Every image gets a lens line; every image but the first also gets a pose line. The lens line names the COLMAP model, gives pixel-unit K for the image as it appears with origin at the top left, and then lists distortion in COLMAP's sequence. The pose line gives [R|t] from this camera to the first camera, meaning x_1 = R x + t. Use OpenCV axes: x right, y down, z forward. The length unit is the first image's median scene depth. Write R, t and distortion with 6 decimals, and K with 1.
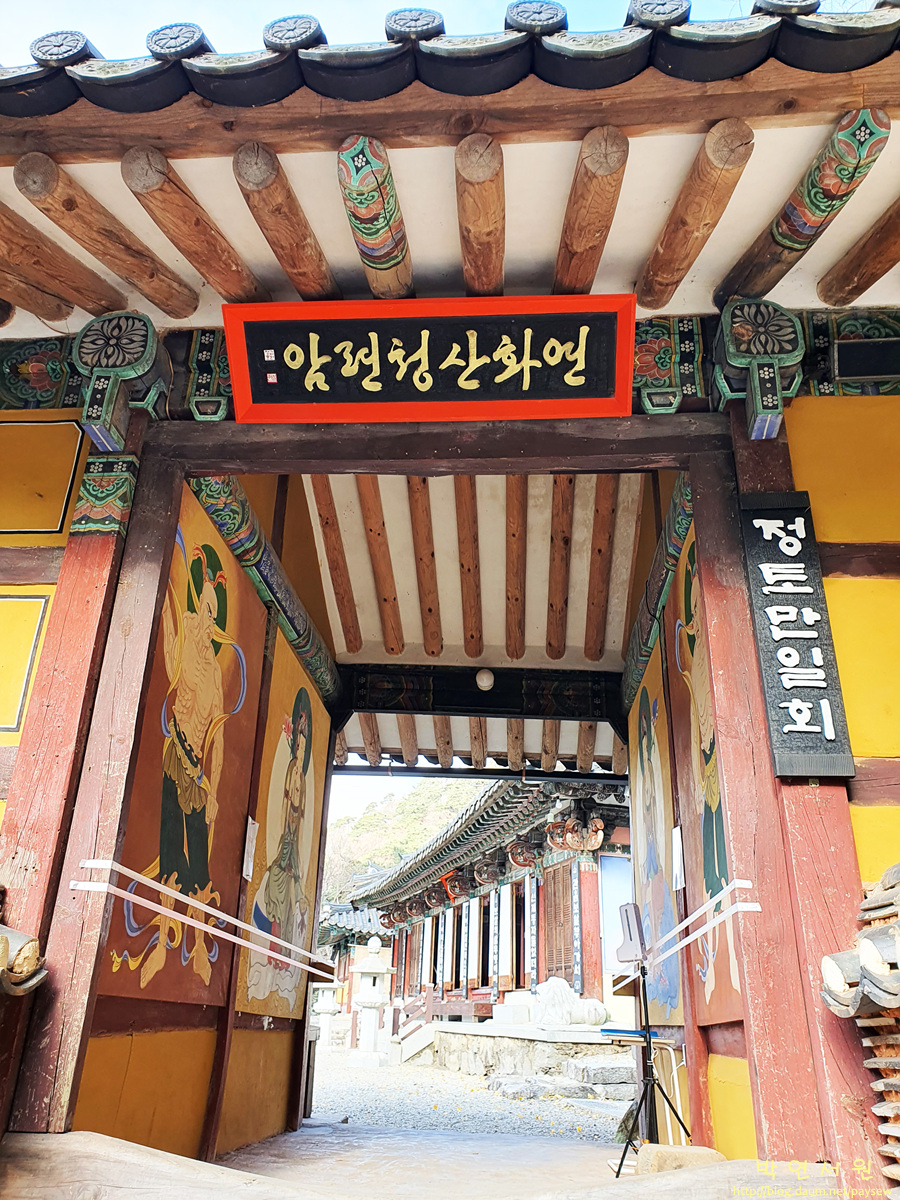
lens RADIAL K [[927.4, 0, 450.0], [0, 927.4, 600.0], [0, 0, 1]] dist [0.084722, -0.296955]
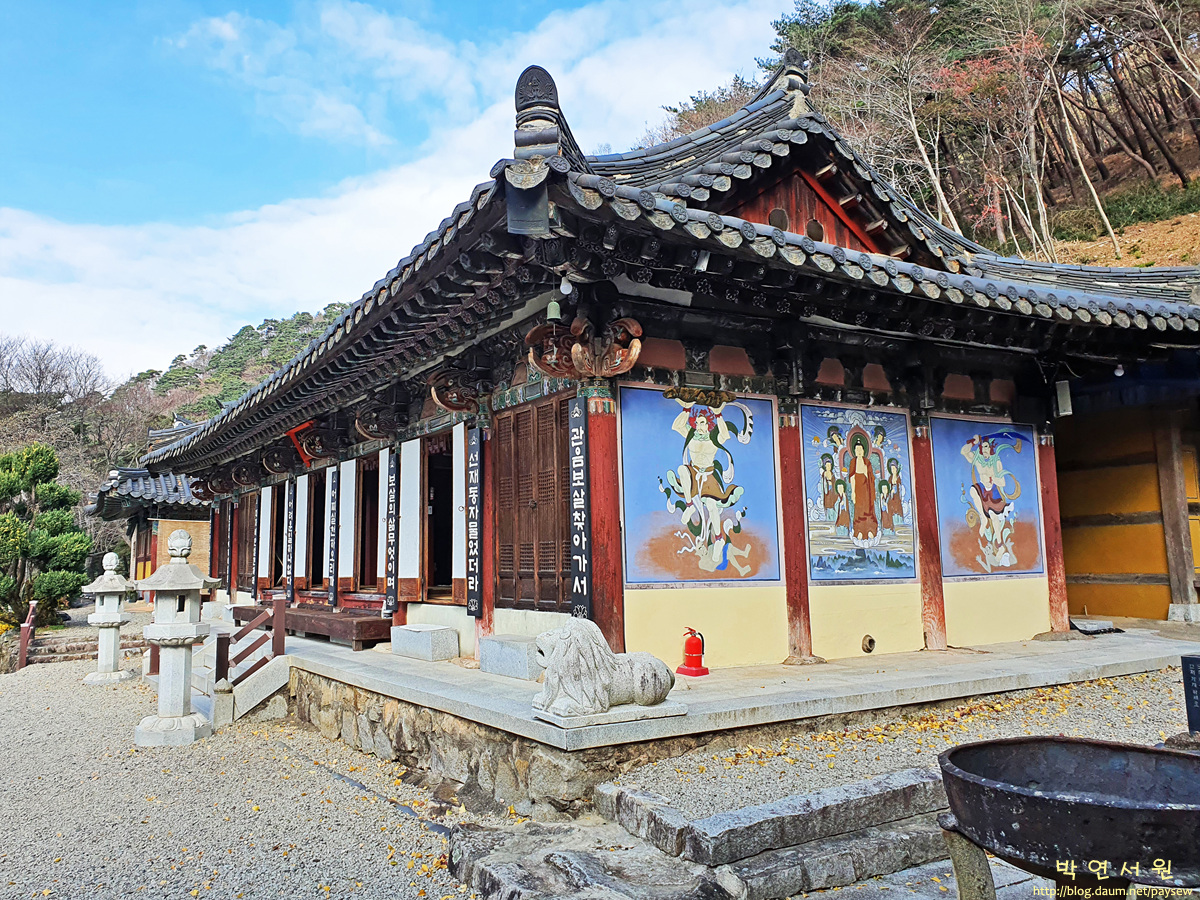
lens RADIAL K [[927.4, 0, 597.4], [0, 927.4, 426.7], [0, 0, 1]] dist [0.084722, -0.296955]
pose [[0.943461, -0.008839, 0.331365, -0.027346], [-0.084215, 0.960455, 0.265394, 0.125441], [-0.320607, -0.278295, 0.905408, 0.413223]]
